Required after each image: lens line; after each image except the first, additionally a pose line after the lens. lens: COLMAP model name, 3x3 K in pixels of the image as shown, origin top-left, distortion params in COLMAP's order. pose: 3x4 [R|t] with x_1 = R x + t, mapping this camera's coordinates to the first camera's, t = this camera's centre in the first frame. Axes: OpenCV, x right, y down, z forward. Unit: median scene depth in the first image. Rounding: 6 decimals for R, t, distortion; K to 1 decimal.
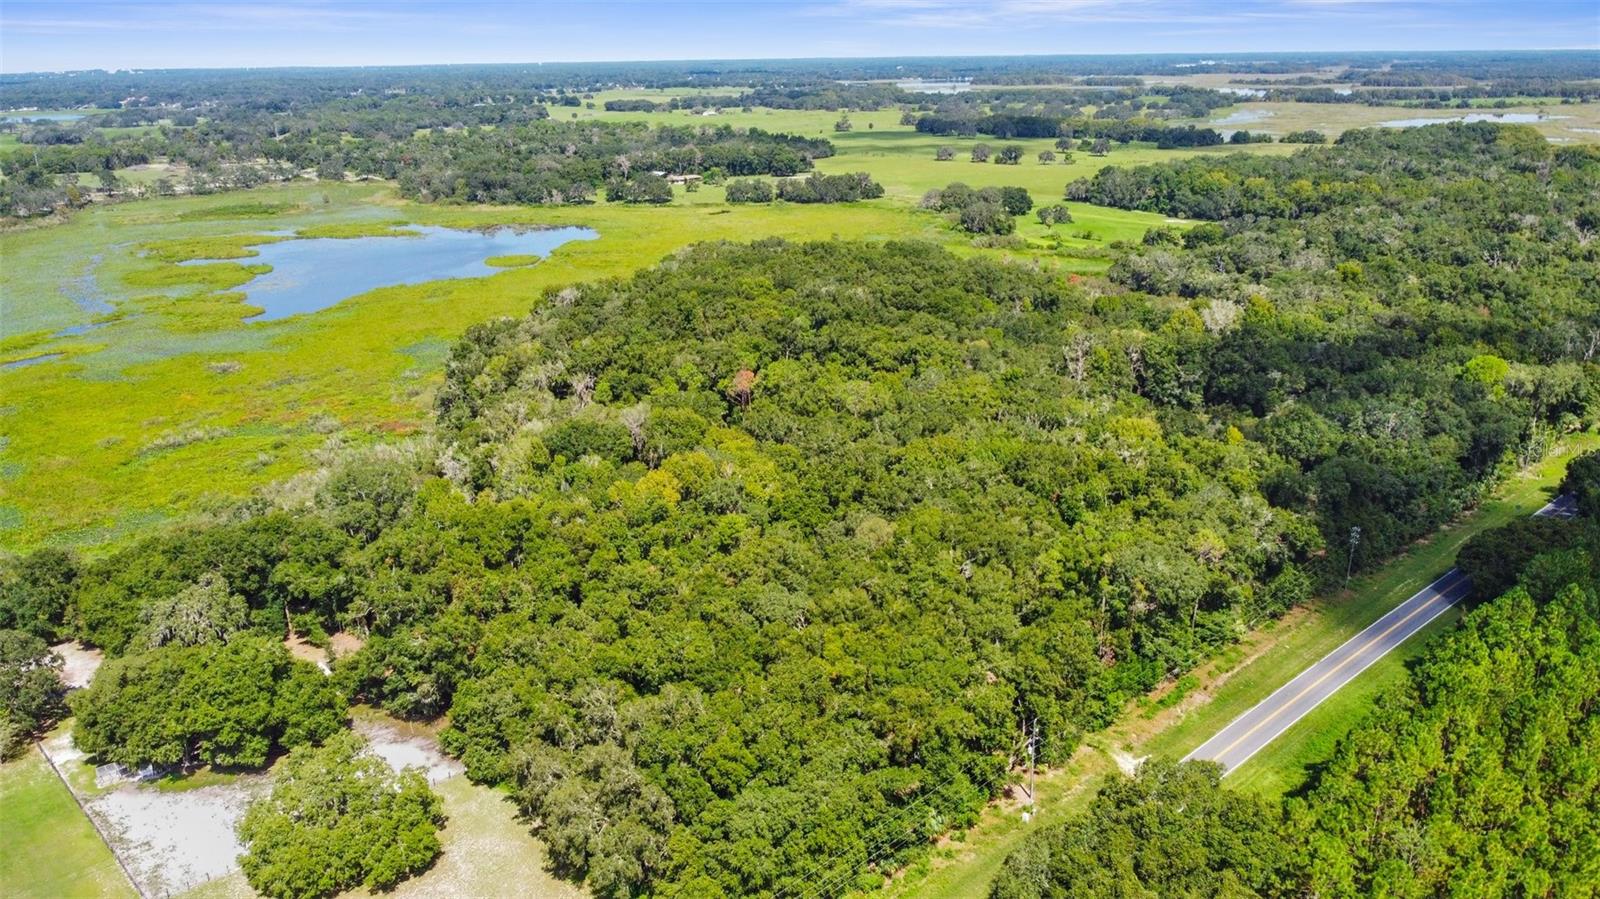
lens RADIAL K [[1211.6, 0, 800.0], [0, 1211.6, 449.5], [0, 0, 1]] dist [-0.008611, 0.000582]
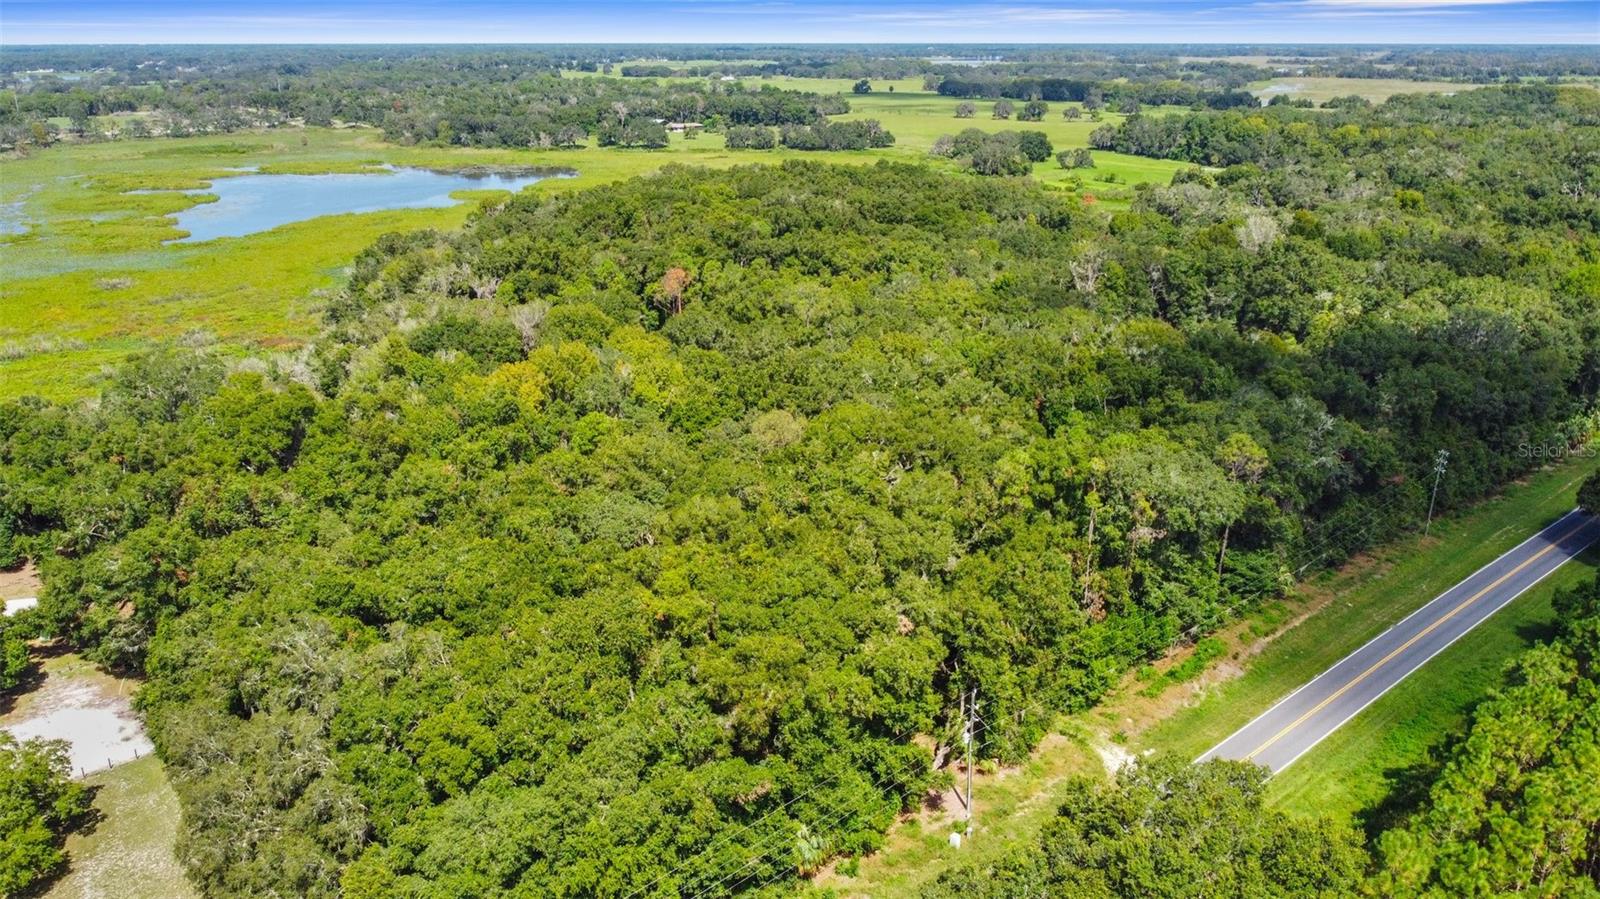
lens RADIAL K [[1211.6, 0, 800.0], [0, 1211.6, 449.5], [0, 0, 1]] dist [-0.008611, 0.000582]
pose [[0.999603, 0.019240, -0.020569, 0.041935], [-0.019002, 0.999751, 0.011700, 0.032712], [0.020789, -0.011304, 0.999720, 0.130520]]
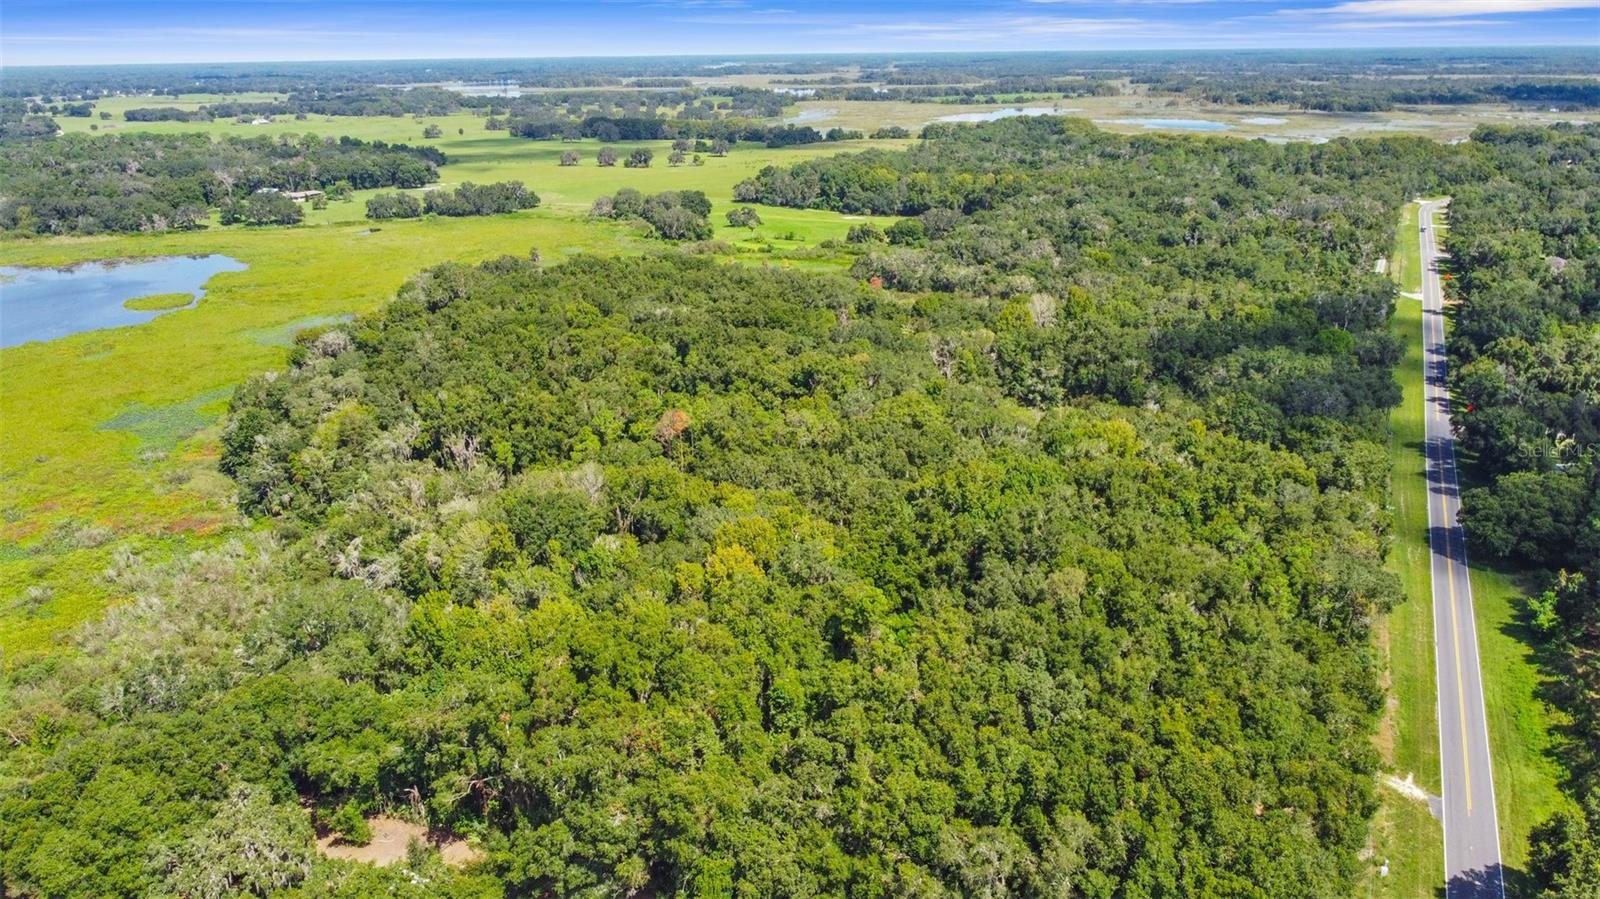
lens RADIAL K [[1207.8, 0, 794.3], [0, 1207.8, 448.1], [0, 0, 1]] dist [0.000757, -0.007546]
pose [[0.931914, -0.111887, 0.344988, -0.193709], [0.112617, 0.993476, 0.017992, -0.032158], [-0.344751, 0.022084, 0.938434, 0.104610]]
